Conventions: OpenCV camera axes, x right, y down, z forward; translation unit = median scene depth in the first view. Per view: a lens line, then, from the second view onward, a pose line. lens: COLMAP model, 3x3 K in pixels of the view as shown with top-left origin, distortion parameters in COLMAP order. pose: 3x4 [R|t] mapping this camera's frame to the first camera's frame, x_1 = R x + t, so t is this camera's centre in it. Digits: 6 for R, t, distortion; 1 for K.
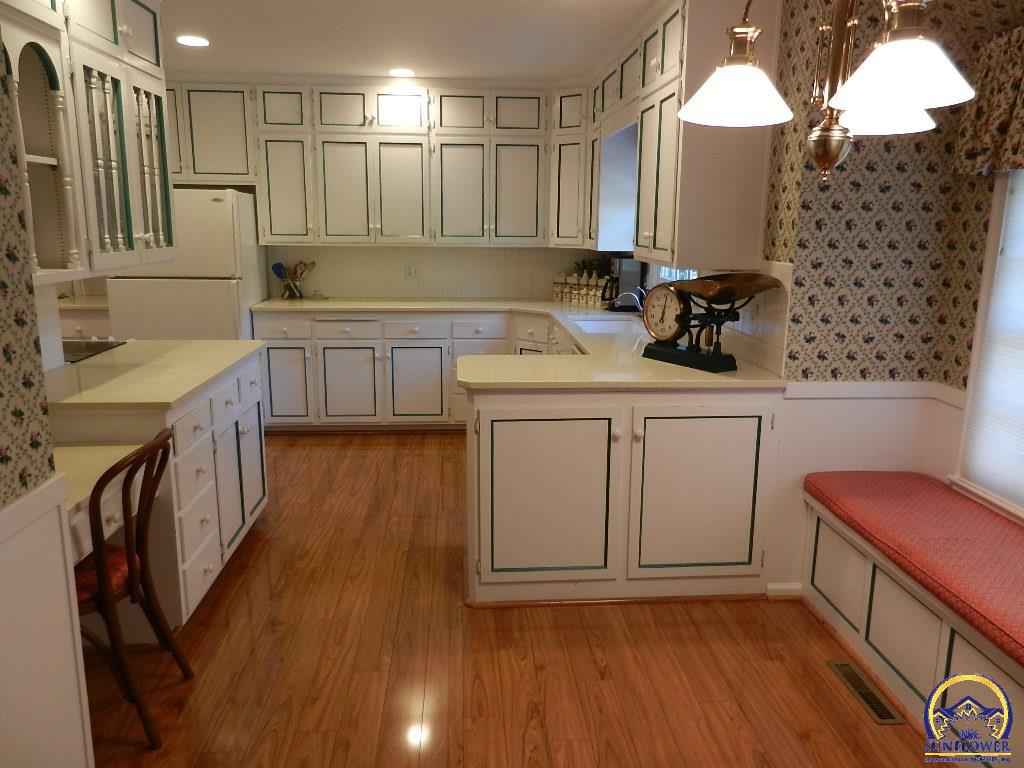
lens RADIAL K [[786.8, 0, 512.0], [0, 786.8, 384.0], [0, 0, 1]] dist [0.010604, 0.002269]
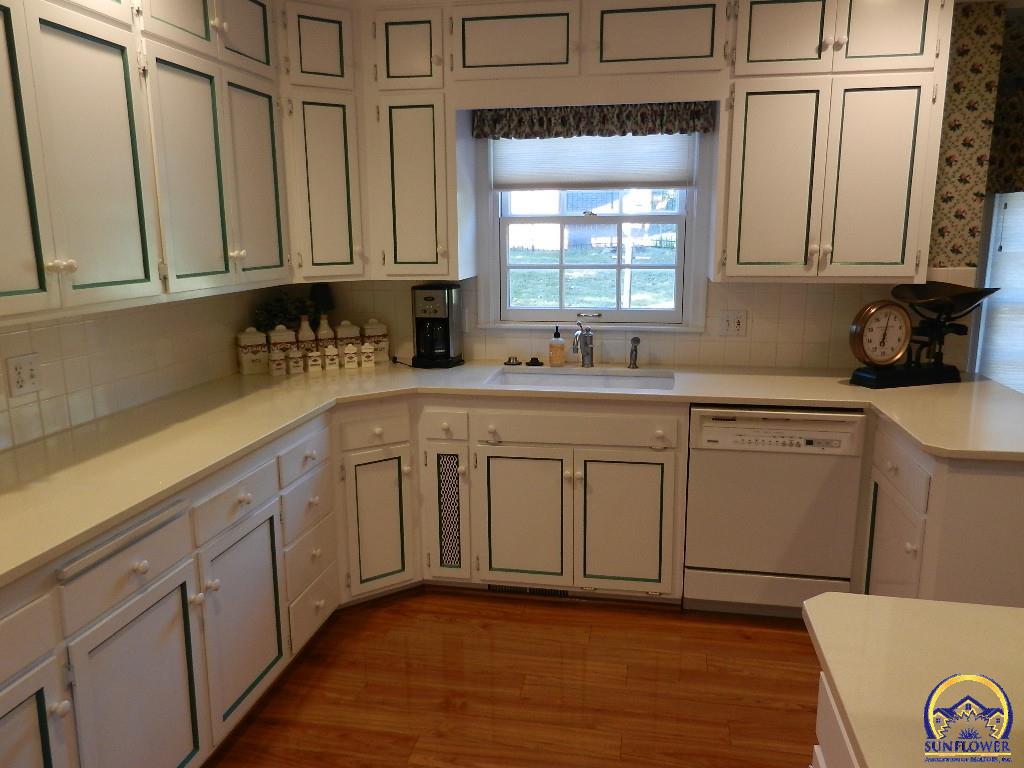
lens RADIAL K [[752.9, 0, 512.0], [0, 752.9, 384.0], [0, 0, 1]] dist [0.002361, 0.002444]
pose [[0.255692, -0.200127, 0.945818, -0.456109], [0.210230, 0.966437, 0.147656, -0.157654], [-0.943623, 0.161085, 0.289183, 0.735657]]
